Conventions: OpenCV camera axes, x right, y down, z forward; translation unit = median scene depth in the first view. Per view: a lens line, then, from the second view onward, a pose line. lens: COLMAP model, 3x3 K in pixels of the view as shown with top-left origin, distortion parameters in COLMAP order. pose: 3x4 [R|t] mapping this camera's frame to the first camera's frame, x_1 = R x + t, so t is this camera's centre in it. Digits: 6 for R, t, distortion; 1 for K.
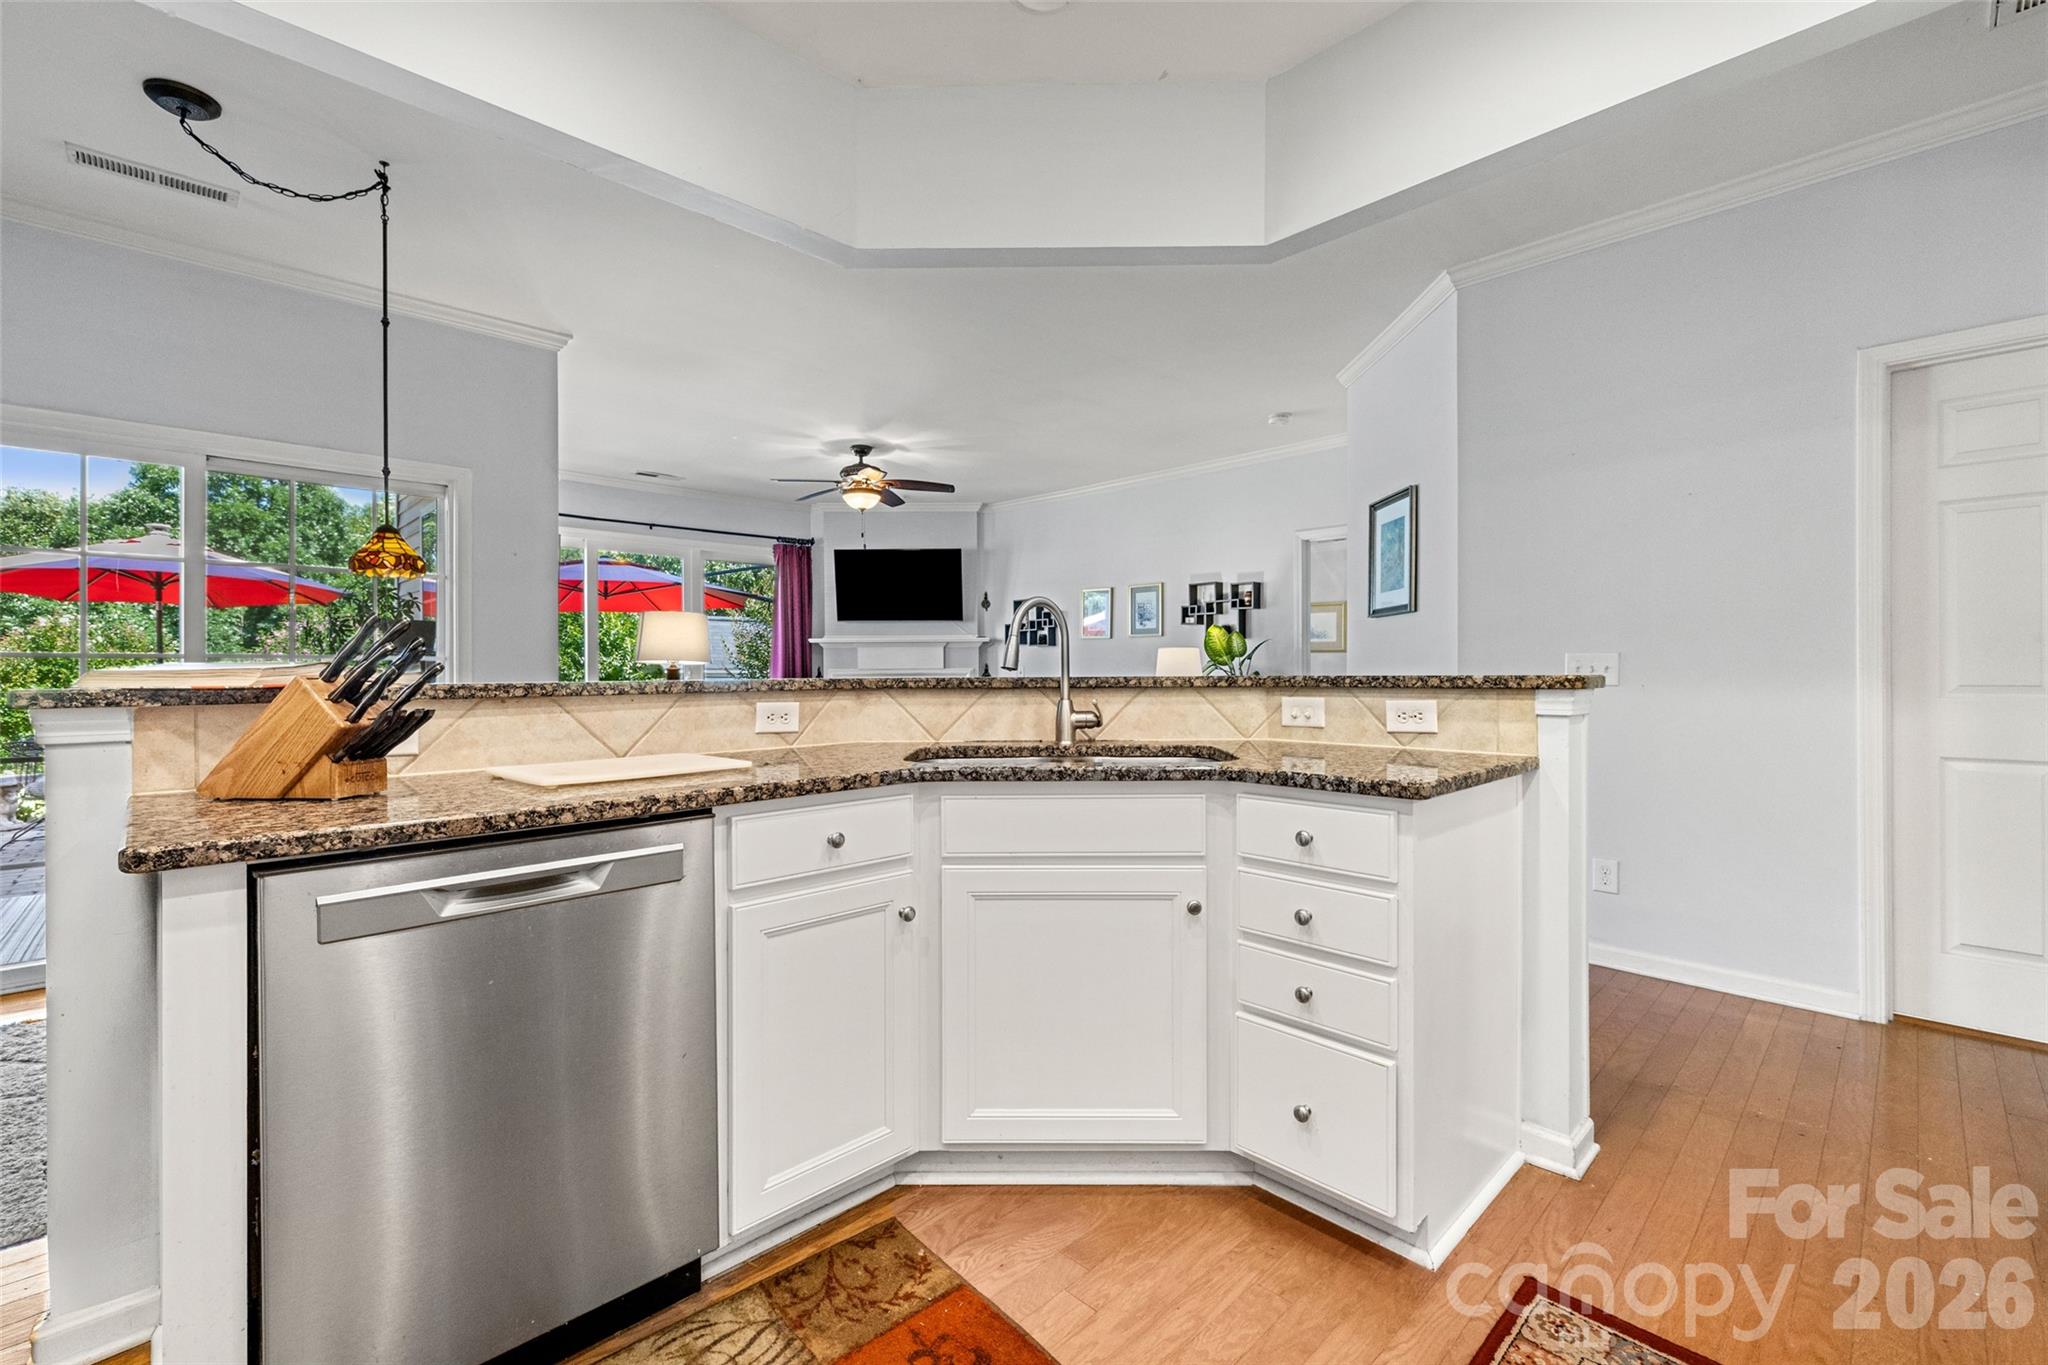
lens RADIAL K [[885.2, 0, 1018.8], [0, 885.2, 669.9], [0, 0, 1]] dist [0.005437, 0.000383]
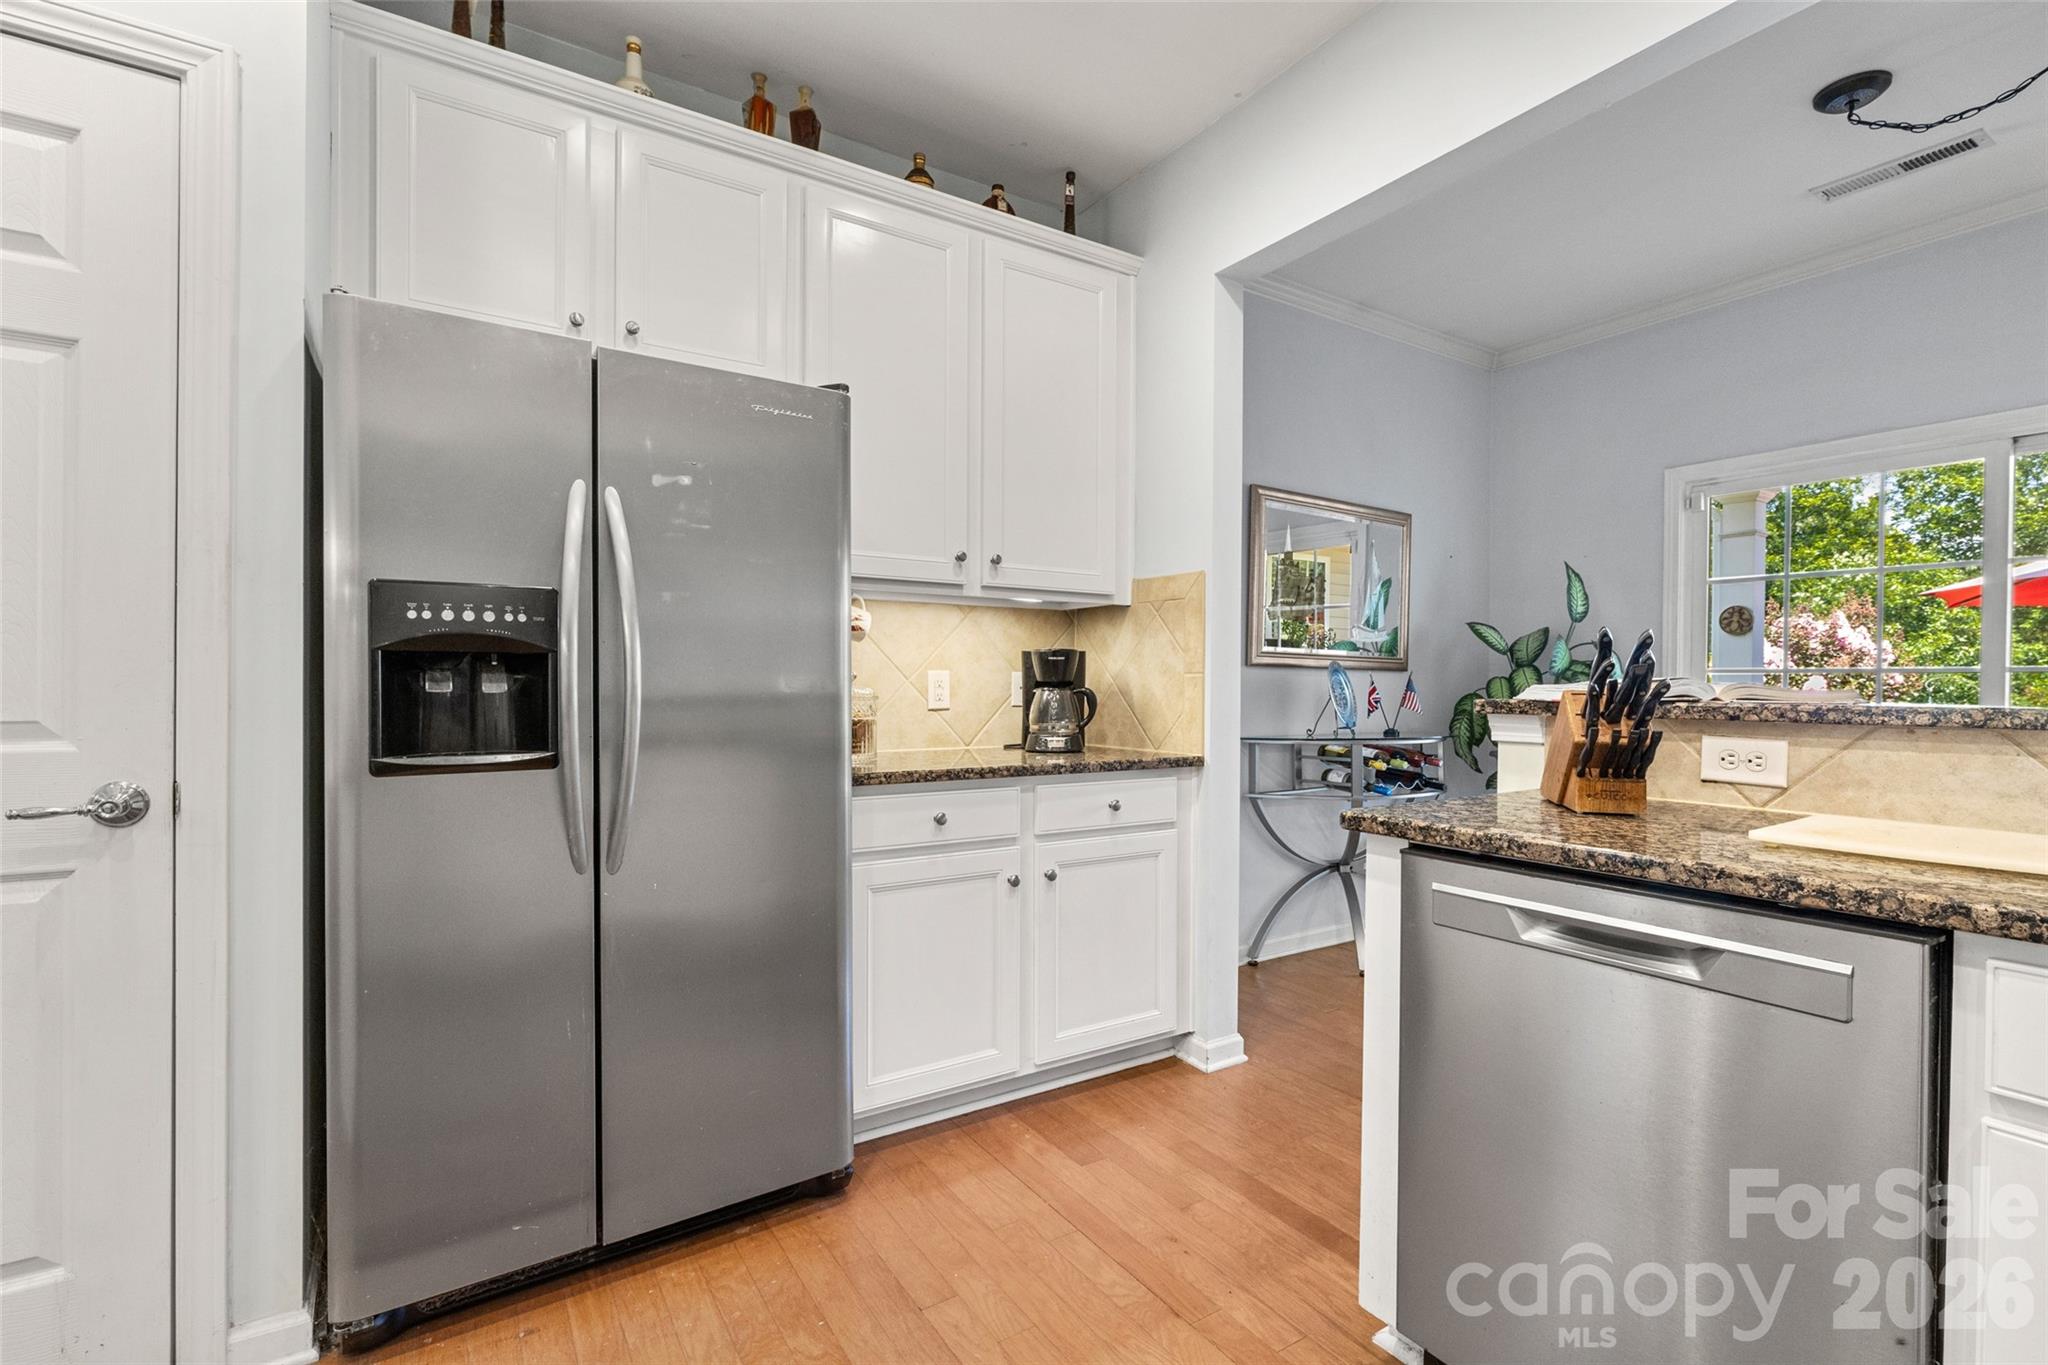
lens RADIAL K [[915.5, 0, 1015.3], [0, 915.5, 694.8], [0, 0, 1]] dist [-0.000311, -0.000743]
pose [[-0.202717, 0.015608, -0.979113, 0.311234], [-0.006630, 0.999828, 0.017310, -0.002418], [0.979215, 0.010000, -0.202578, 0.463998]]
